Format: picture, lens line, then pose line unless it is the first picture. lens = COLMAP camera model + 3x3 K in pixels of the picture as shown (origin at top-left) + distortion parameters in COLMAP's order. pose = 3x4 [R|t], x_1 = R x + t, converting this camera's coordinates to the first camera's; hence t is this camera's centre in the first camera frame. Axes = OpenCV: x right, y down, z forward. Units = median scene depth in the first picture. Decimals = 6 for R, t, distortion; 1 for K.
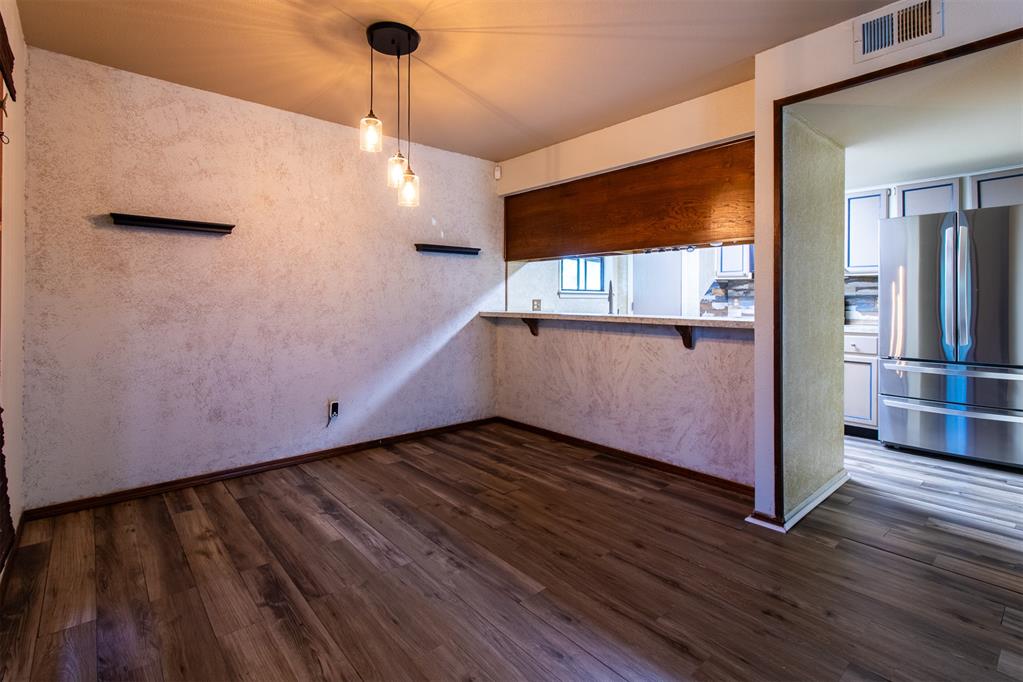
lens RADIAL K [[495.0, 0, 504.1], [0, 495.0, 294.3], [0, 0, 1]] dist [0.002719, 0.000740]
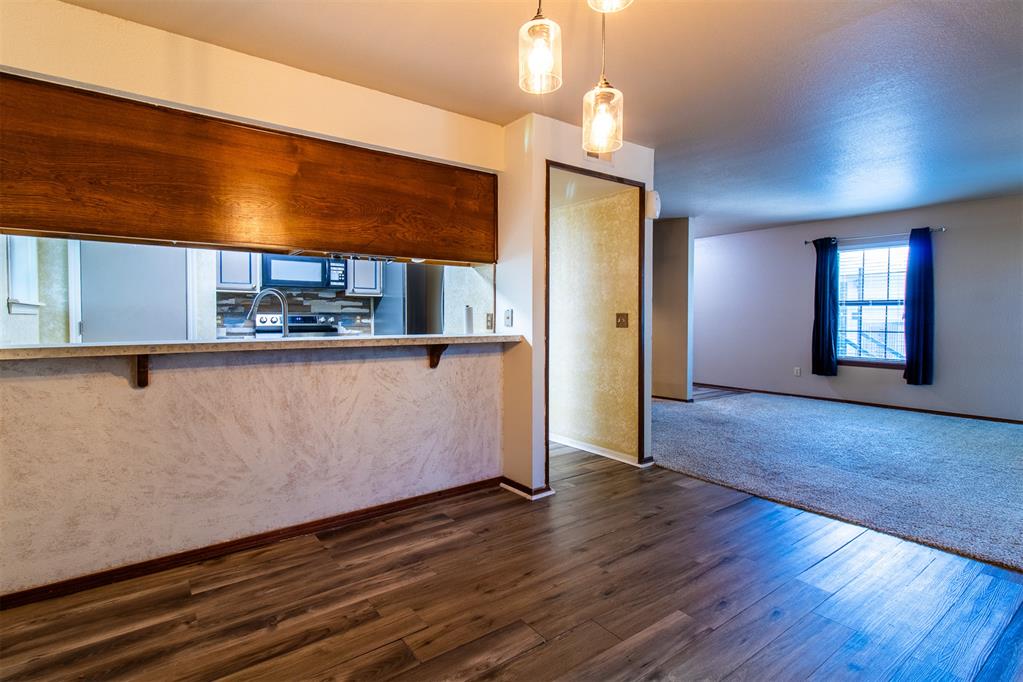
lens RADIAL K [[483.4, 0, 511.1], [0, 483.4, 326.2], [0, 0, 1]] dist [0.011347, 0.000241]
pose [[0.074819, -0.021426, 0.996967, -0.489772], [-0.010975, 0.999691, 0.022308, 0.005567], [-0.997137, -0.012610, 0.074561, 0.695659]]
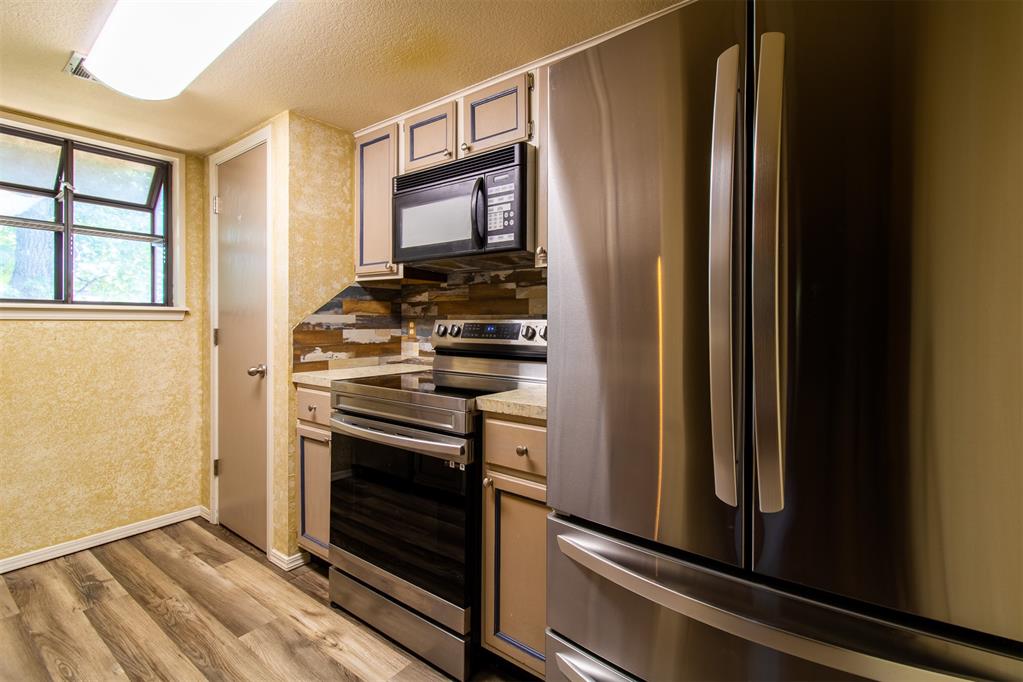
lens RADIAL K [[479.8, 0, 512.6], [0, 479.8, 326.1], [0, 0, 1]] dist [-0.000366, -0.000045]
pose [[0.981250, -0.000674, 0.192738, 0.735823], [-0.003003, 0.999819, 0.018784, 0.006575], [-0.192716, -0.019010, 0.981070, 0.772126]]
